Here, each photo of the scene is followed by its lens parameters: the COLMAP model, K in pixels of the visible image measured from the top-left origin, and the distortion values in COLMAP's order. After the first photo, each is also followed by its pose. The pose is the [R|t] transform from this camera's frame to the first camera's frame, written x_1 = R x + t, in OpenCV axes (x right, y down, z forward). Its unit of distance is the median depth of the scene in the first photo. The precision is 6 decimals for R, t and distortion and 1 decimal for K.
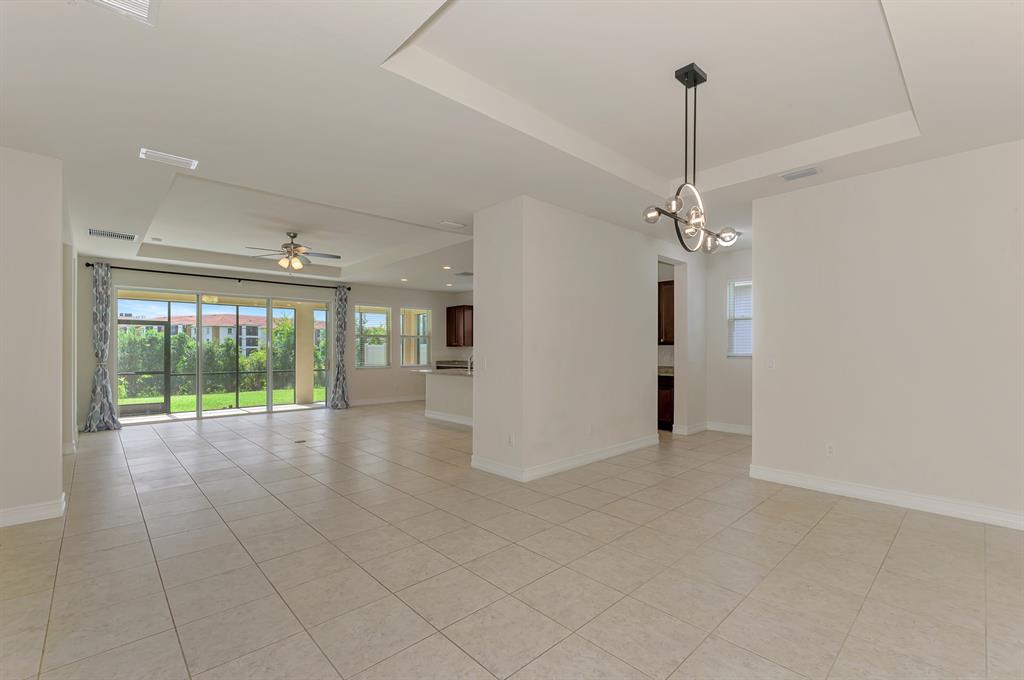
lens RADIAL K [[454.3, 0, 519.1], [0, 454.3, 344.5], [0, 0, 1]] dist [0.005082, 0.000649]
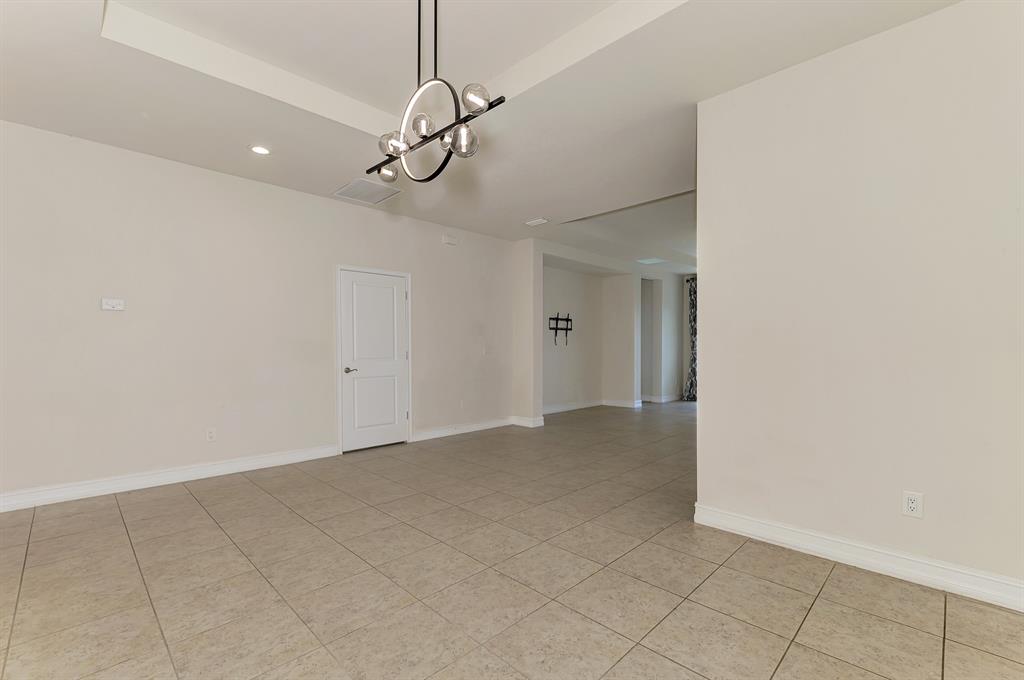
lens RADIAL K [[454.3, 0, 507.2], [0, 454.3, 333.6], [0, 0, 1]] dist [0.005082, 0.000649]
pose [[0.035271, -0.007129, -0.999352, 0.314887], [-0.000533, 0.999974, -0.007152, -0.002008], [0.999378, 0.000785, 0.035266, 0.294158]]
